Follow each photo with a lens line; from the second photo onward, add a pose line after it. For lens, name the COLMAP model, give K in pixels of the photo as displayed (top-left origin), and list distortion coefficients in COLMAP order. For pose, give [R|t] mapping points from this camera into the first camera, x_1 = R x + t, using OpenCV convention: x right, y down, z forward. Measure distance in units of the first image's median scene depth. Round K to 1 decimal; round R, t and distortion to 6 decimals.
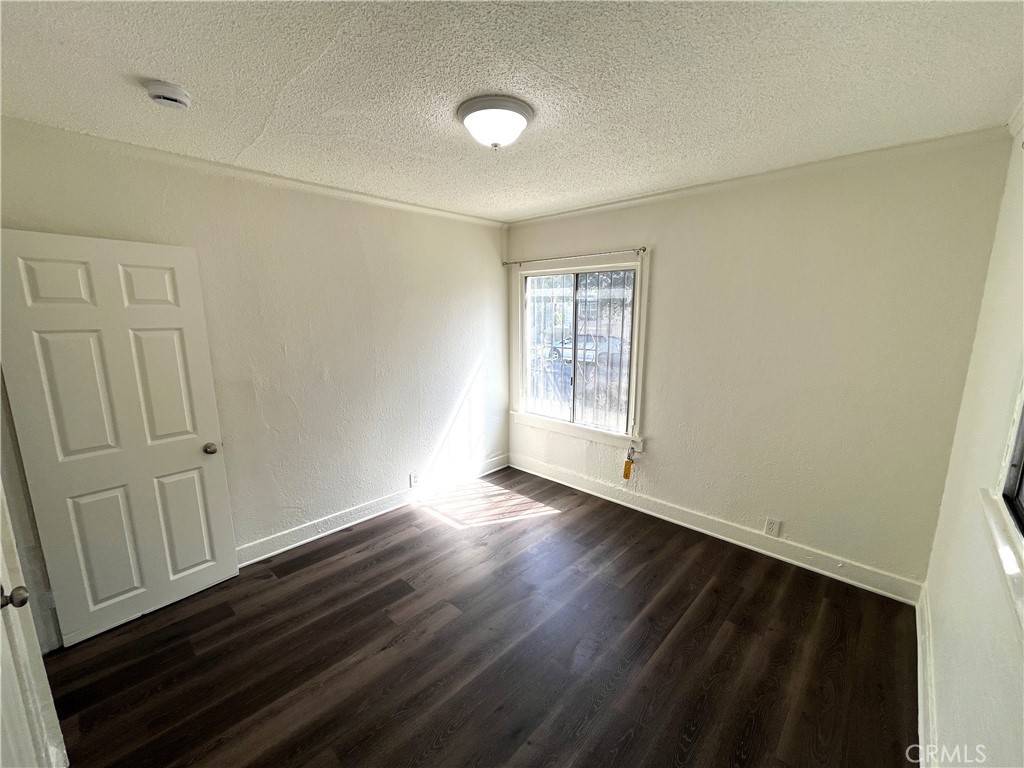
lens RADIAL K [[416.8, 0, 511.2], [0, 416.8, 384.5], [0, 0, 1]] dist [-0.000300, 0.000883]
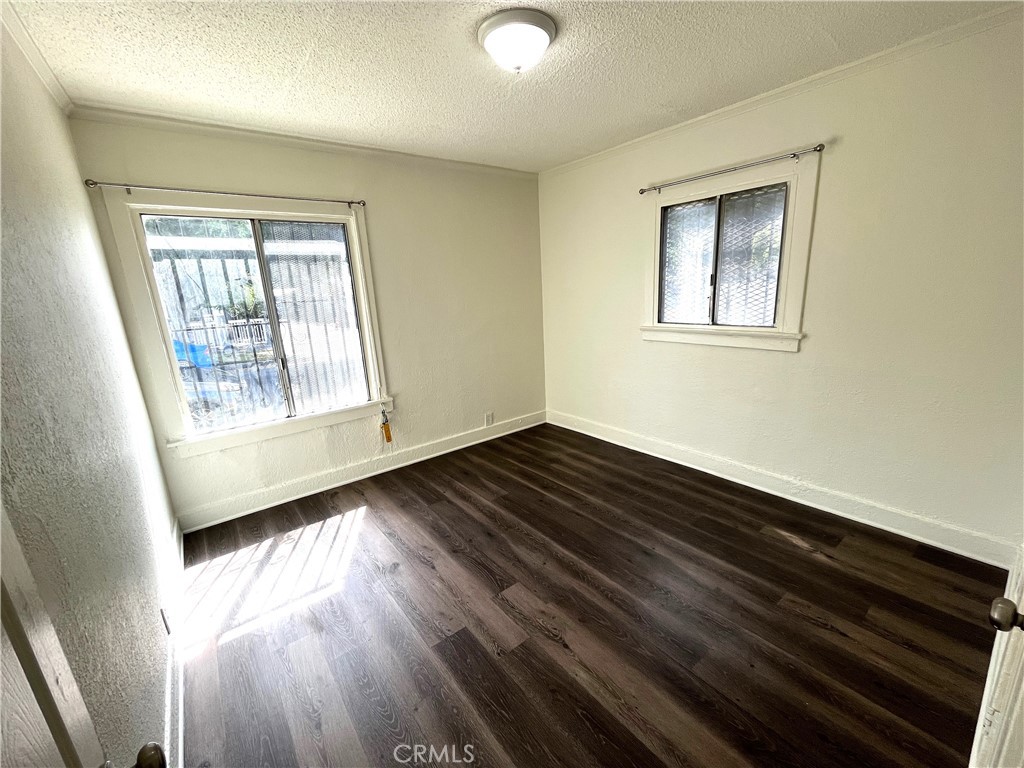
lens RADIAL K [[416.8, 0, 512.2], [0, 416.8, 386.5], [0, 0, 1]] dist [-0.000300, 0.000883]
pose [[0.161756, -0.239206, 0.957401, -0.619397], [0.220218, 0.954461, 0.201265, -0.035213], [-0.961945, 0.178282, 0.207067, 0.518150]]
